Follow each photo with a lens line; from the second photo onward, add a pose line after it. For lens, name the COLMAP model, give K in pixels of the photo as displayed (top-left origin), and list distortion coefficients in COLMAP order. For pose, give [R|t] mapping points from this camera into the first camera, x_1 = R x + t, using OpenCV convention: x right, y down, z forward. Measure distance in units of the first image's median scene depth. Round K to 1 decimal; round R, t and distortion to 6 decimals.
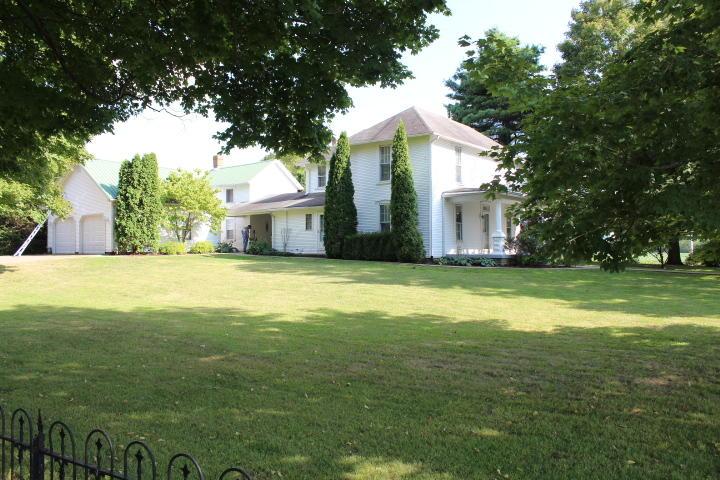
lens RADIAL K [[603.2, 0, 360.0], [0, 603.2, 240.0], [0, 0, 1]] dist [-0.134954, 0.010404]
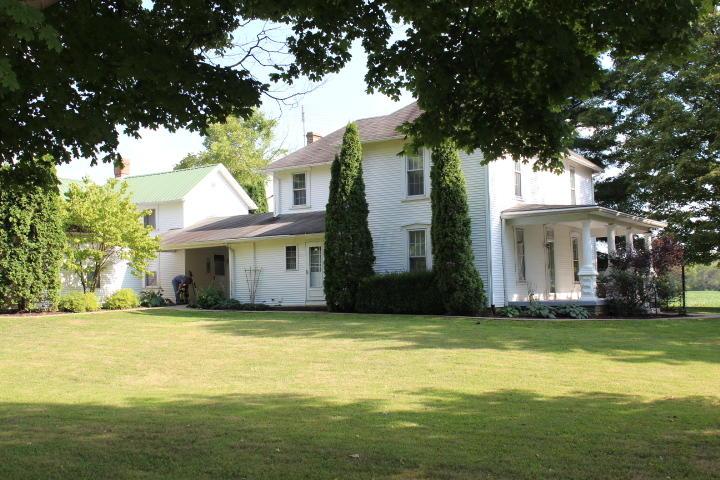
lens RADIAL K [[886.9, 0, 360.0], [0, 886.9, 240.0], [0, 0, 1]] dist [-0.060264, -0.002304]
pose [[0.992730, -0.014344, 0.119505, -0.154890], [0.019891, 0.998773, -0.045351, -0.004505], [-0.118708, 0.047398, 0.991797, 0.020614]]
